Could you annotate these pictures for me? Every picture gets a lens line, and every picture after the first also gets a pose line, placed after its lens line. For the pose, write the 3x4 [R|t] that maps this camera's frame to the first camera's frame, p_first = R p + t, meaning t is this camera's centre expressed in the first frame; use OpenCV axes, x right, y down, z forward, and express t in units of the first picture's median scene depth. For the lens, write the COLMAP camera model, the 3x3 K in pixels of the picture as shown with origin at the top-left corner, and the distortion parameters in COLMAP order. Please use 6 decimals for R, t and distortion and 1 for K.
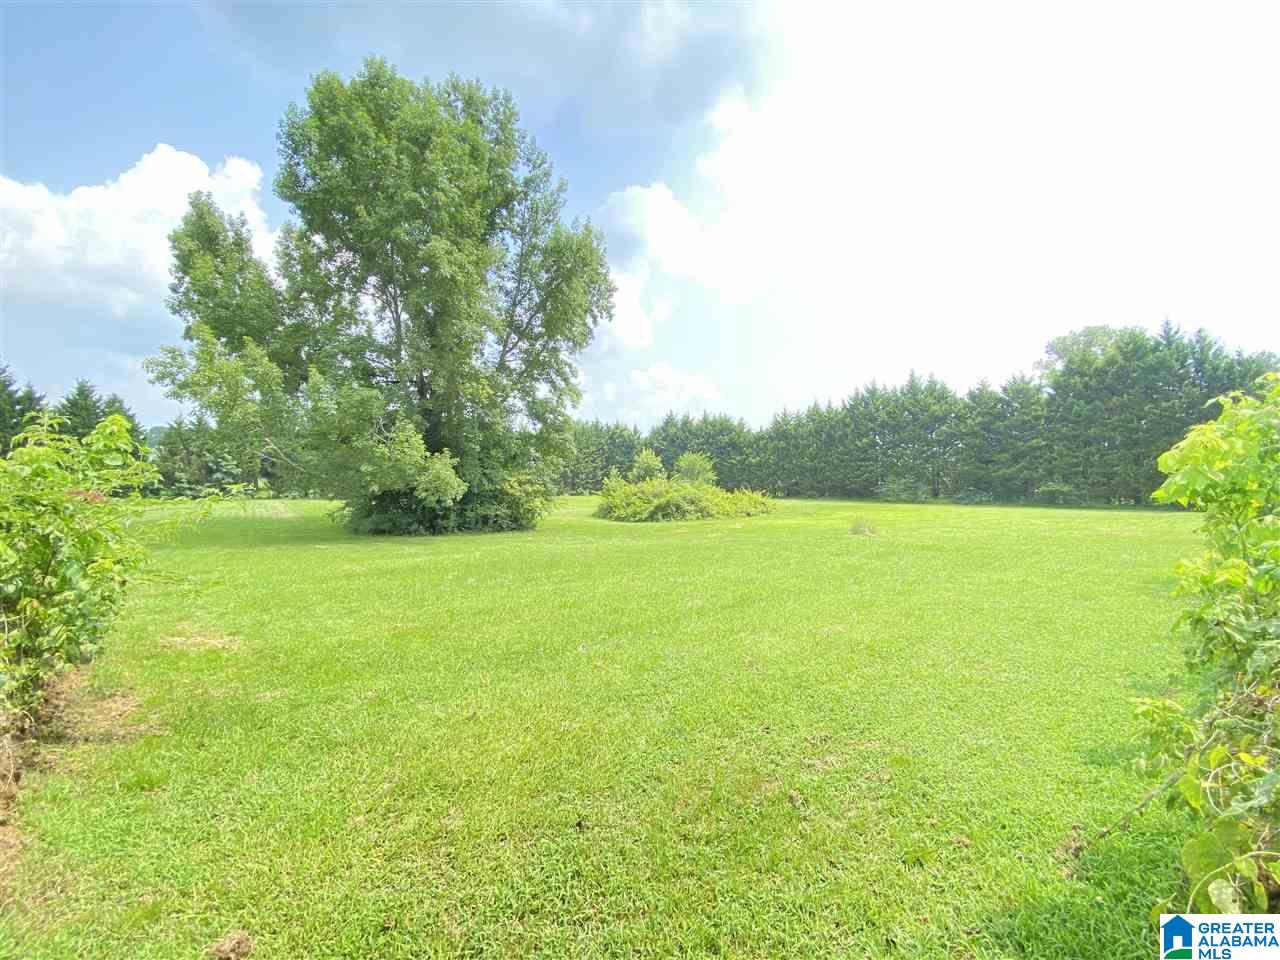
lens RADIAL K [[515.7, 0, 637.8], [0, 515.7, 476.5], [0, 0, 1]] dist [0.023556, -0.023303]
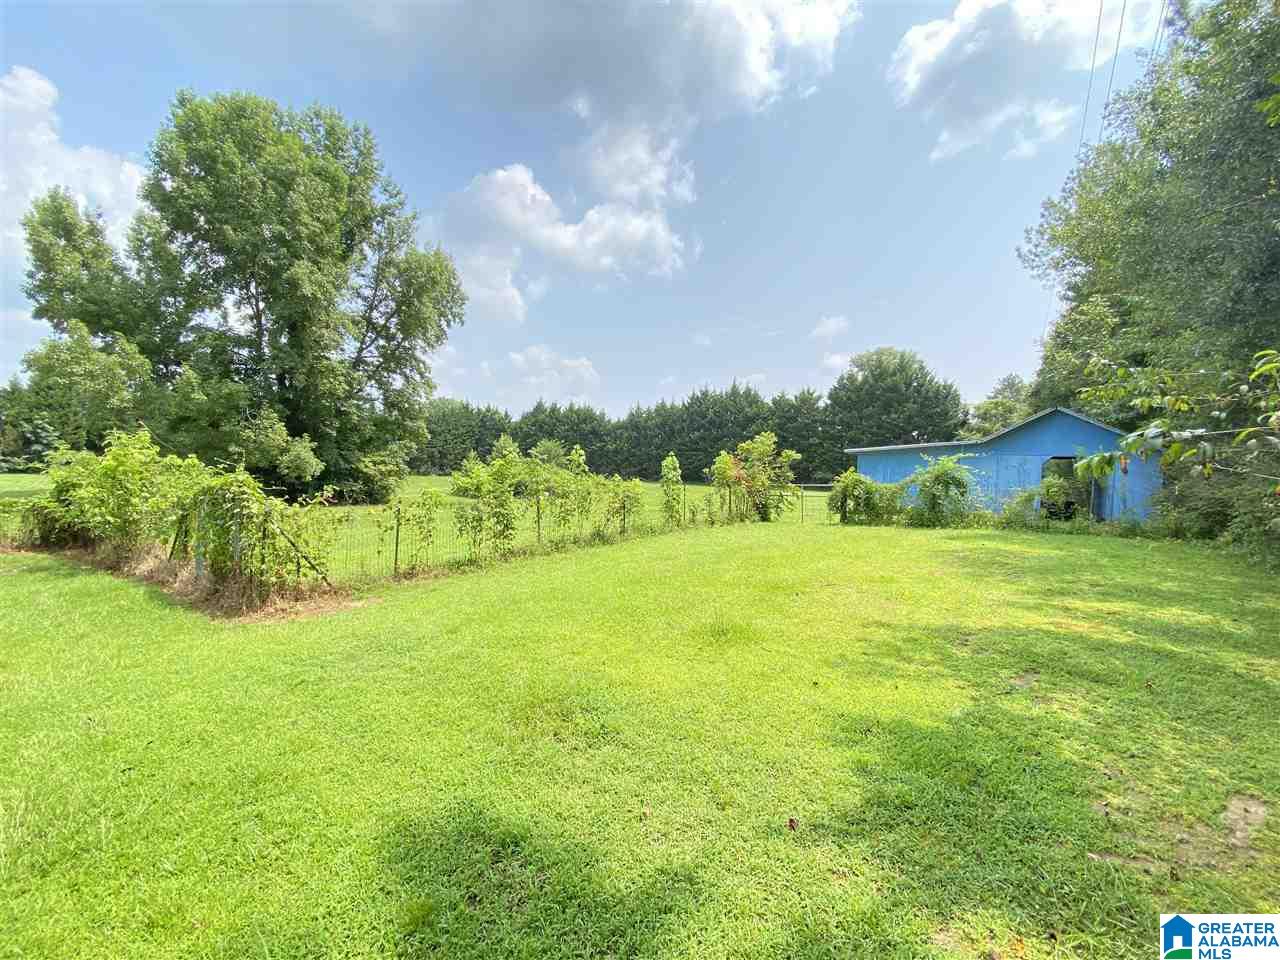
lens RADIAL K [[515.7, 0, 637.8], [0, 515.7, 476.5], [0, 0, 1]] dist [0.023556, -0.023303]
pose [[0.974503, 0.018301, 0.223628, 0.089211], [-0.025476, 0.999248, 0.029242, -0.006888], [-0.222925, -0.034193, 0.974236, -0.272431]]
